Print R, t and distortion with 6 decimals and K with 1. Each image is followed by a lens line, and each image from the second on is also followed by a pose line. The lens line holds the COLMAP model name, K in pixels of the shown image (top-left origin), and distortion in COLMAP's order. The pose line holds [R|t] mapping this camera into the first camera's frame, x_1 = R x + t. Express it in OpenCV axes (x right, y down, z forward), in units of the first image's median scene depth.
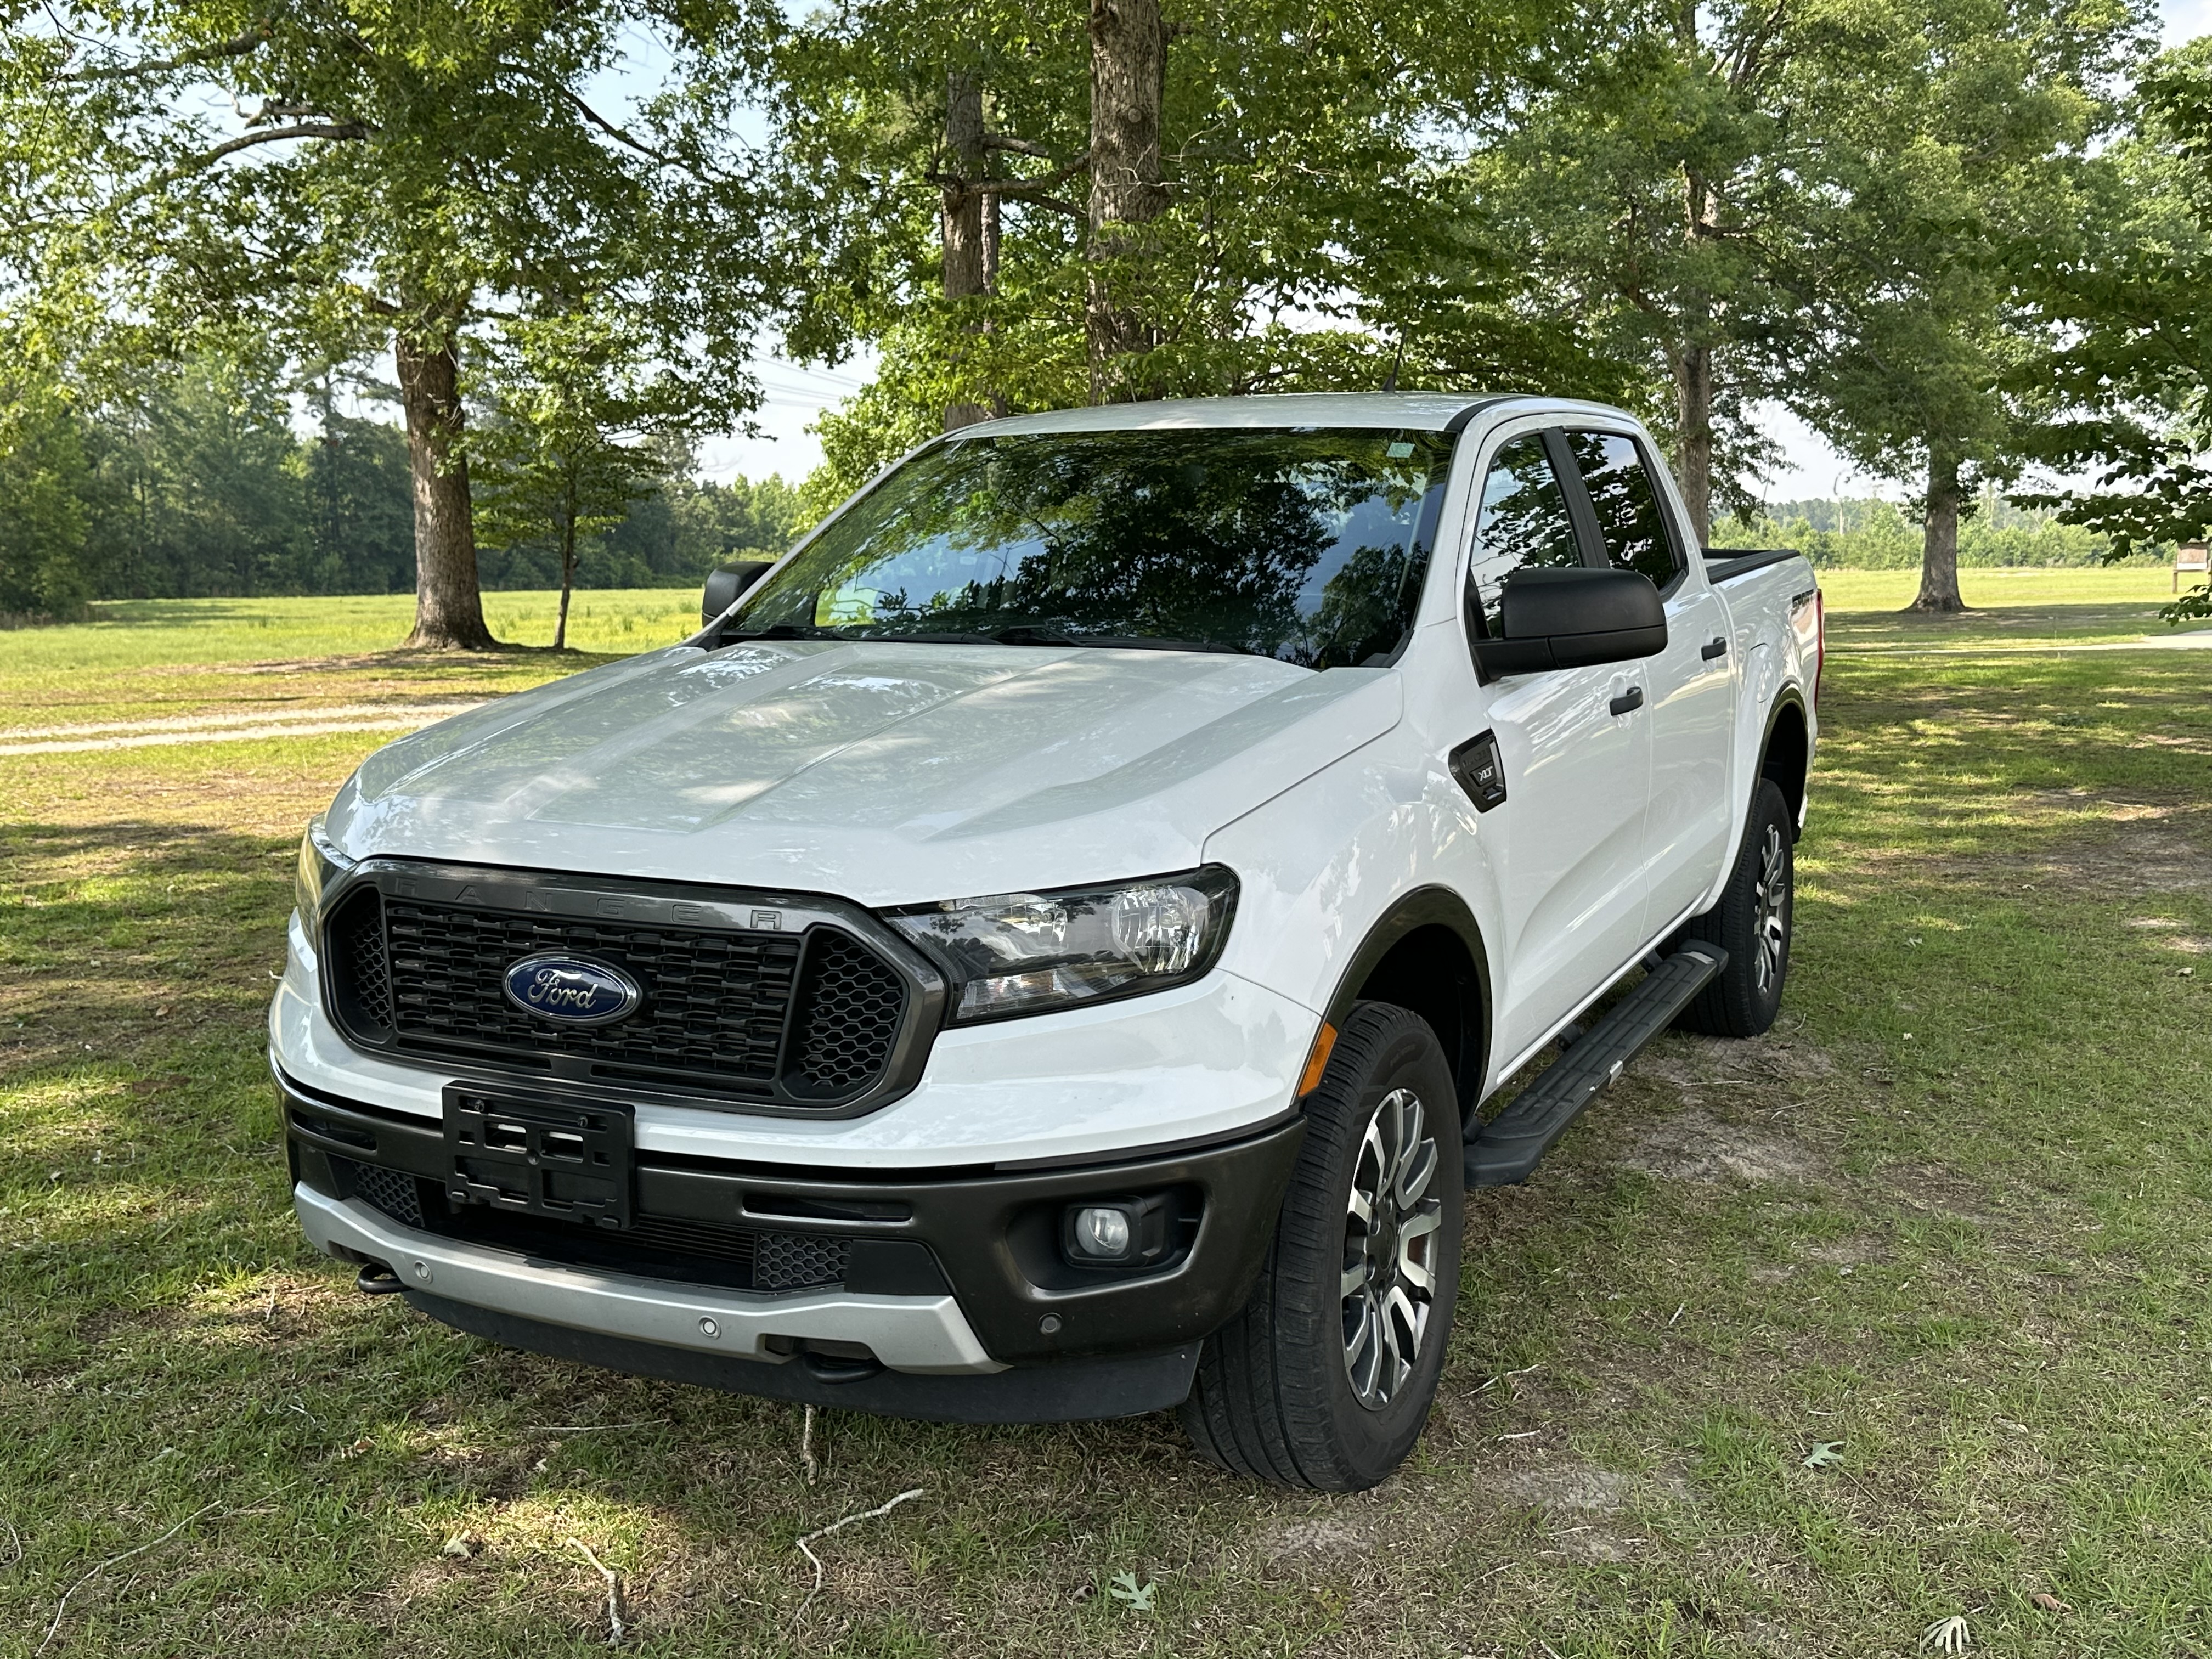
lens RADIAL K [[2141.5, 0, 1100.2], [0, 2141.5, 785.1], [0, 0, 1]] dist [0.084685, -0.141593]
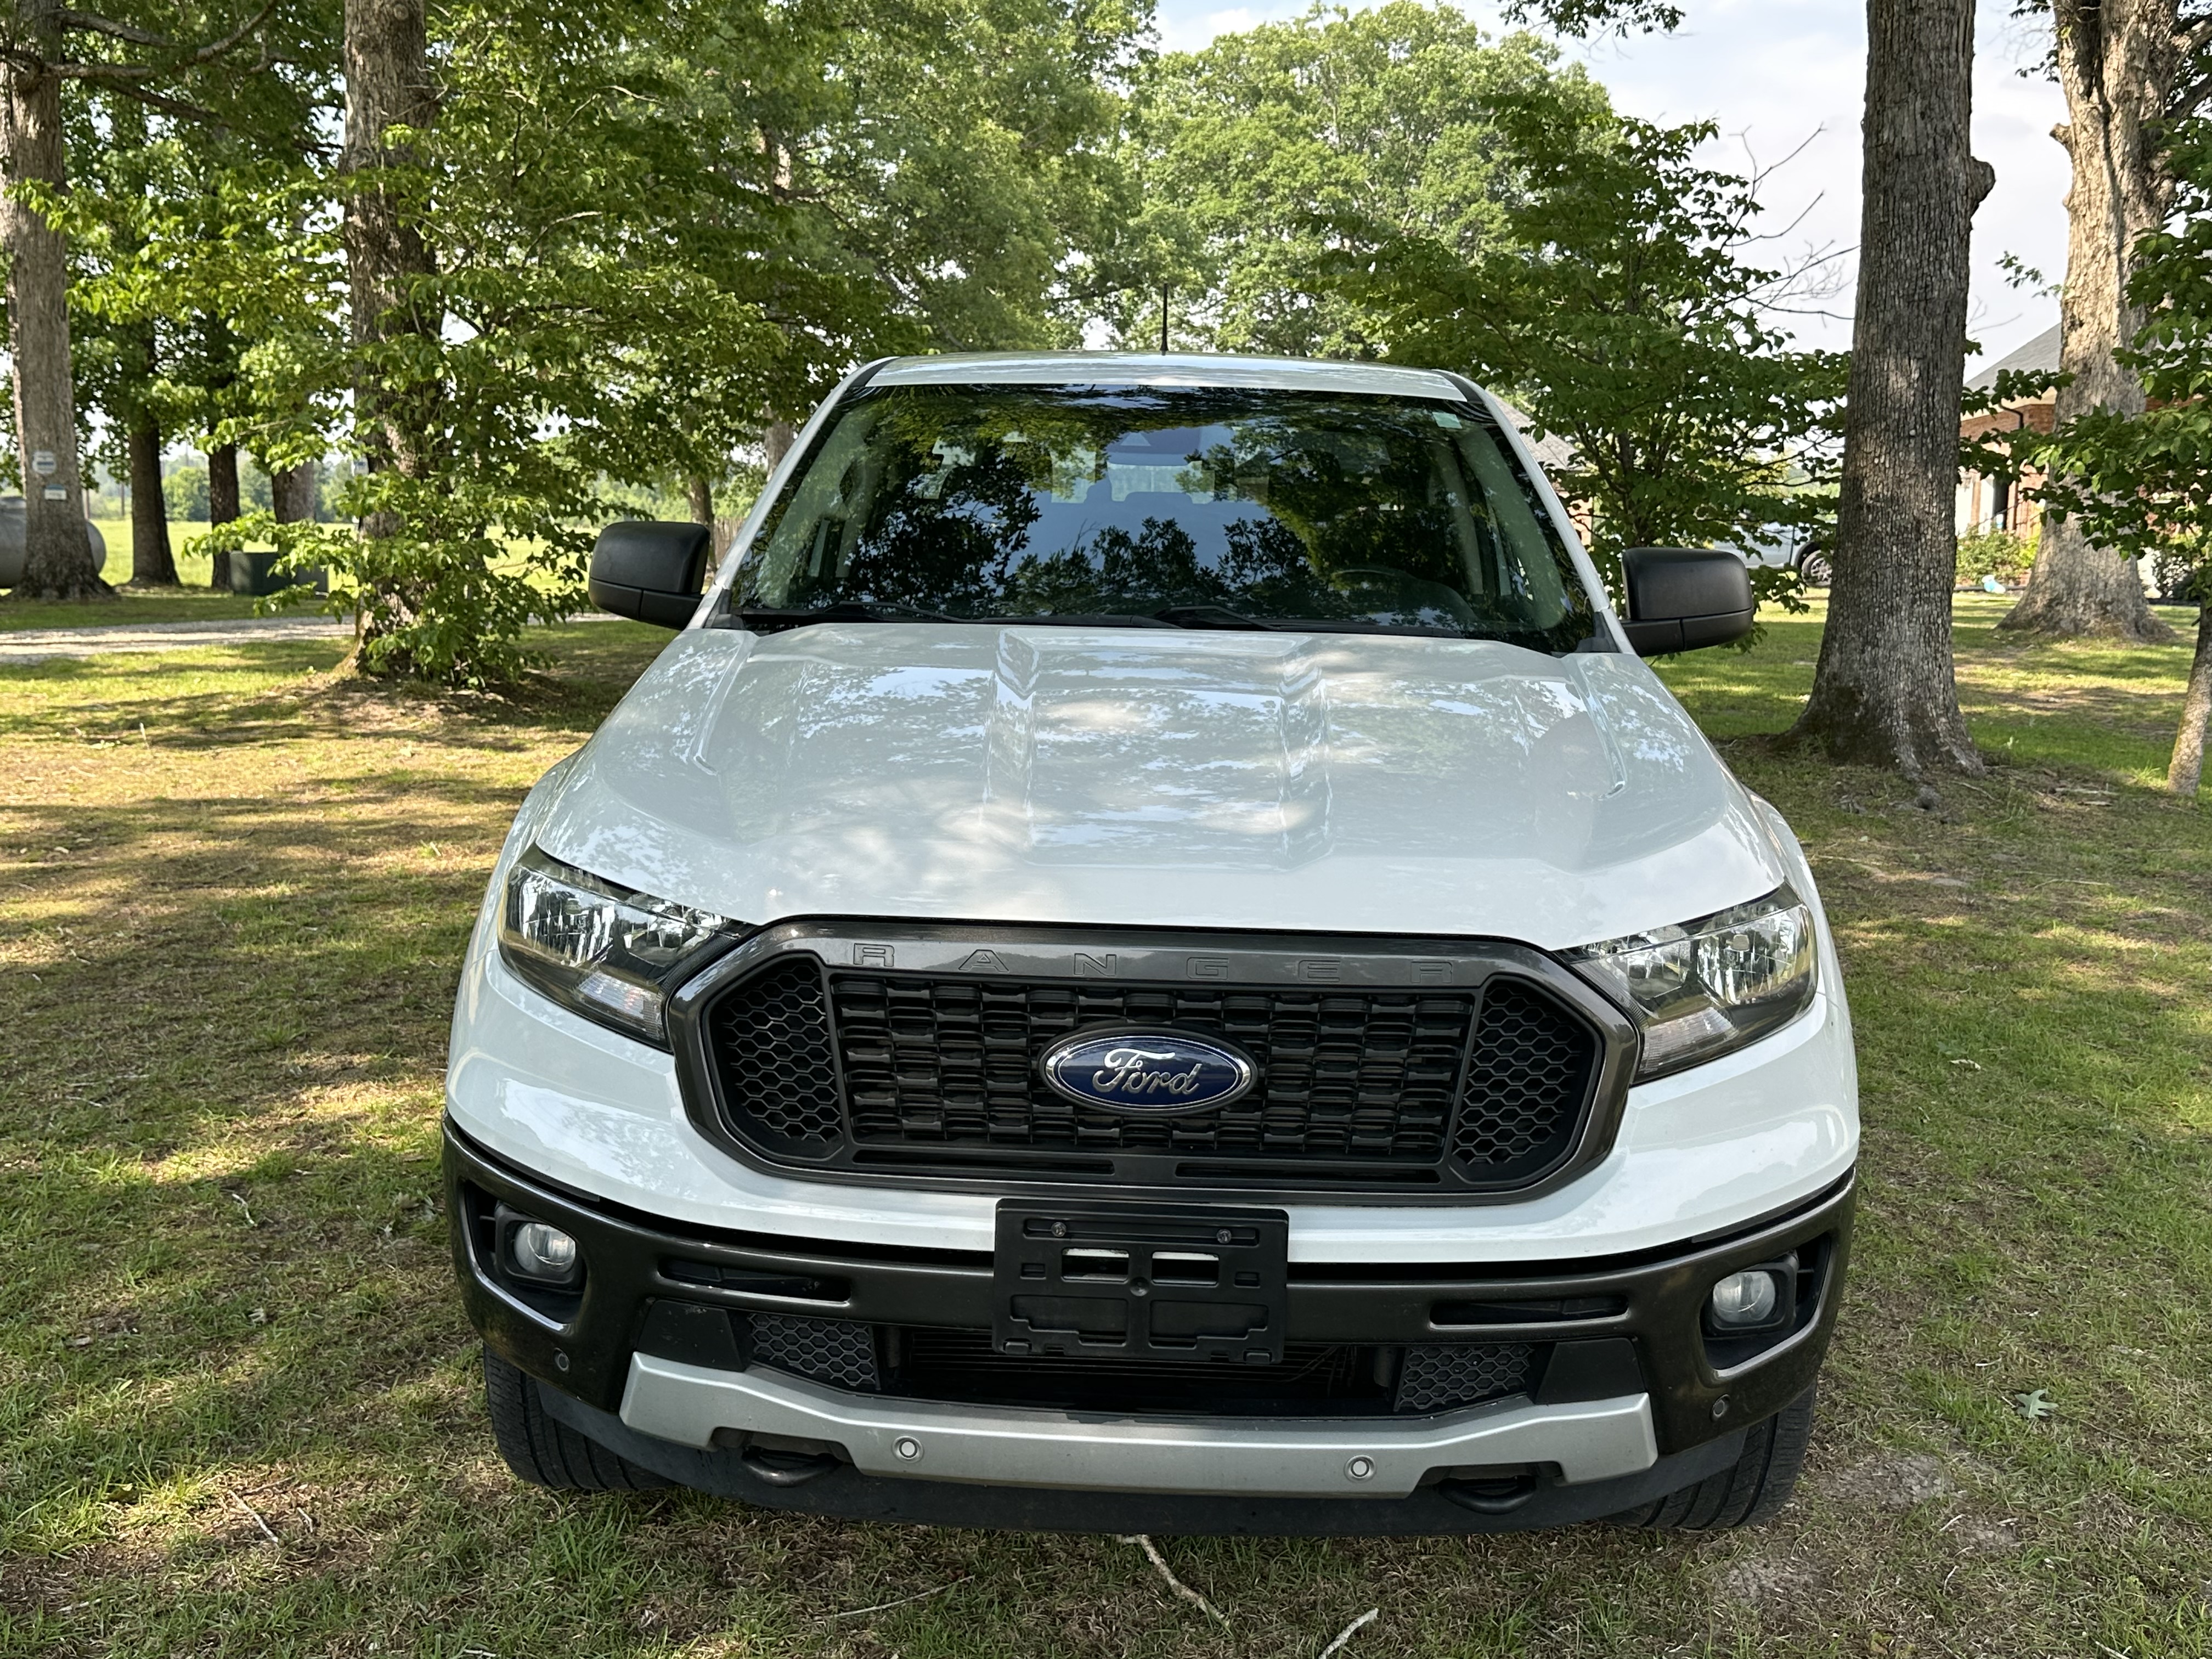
lens RADIAL K [[2146.2, 0, 998.0], [0, 2146.2, 773.7], [0, 0, 1]] dist [0.172525, -0.375960]
pose [[0.906069, -0.030668, 0.422017, -0.583987], [0.023507, 0.999478, 0.022163, -0.033219], [-0.422477, -0.010161, 0.906317, 0.269652]]
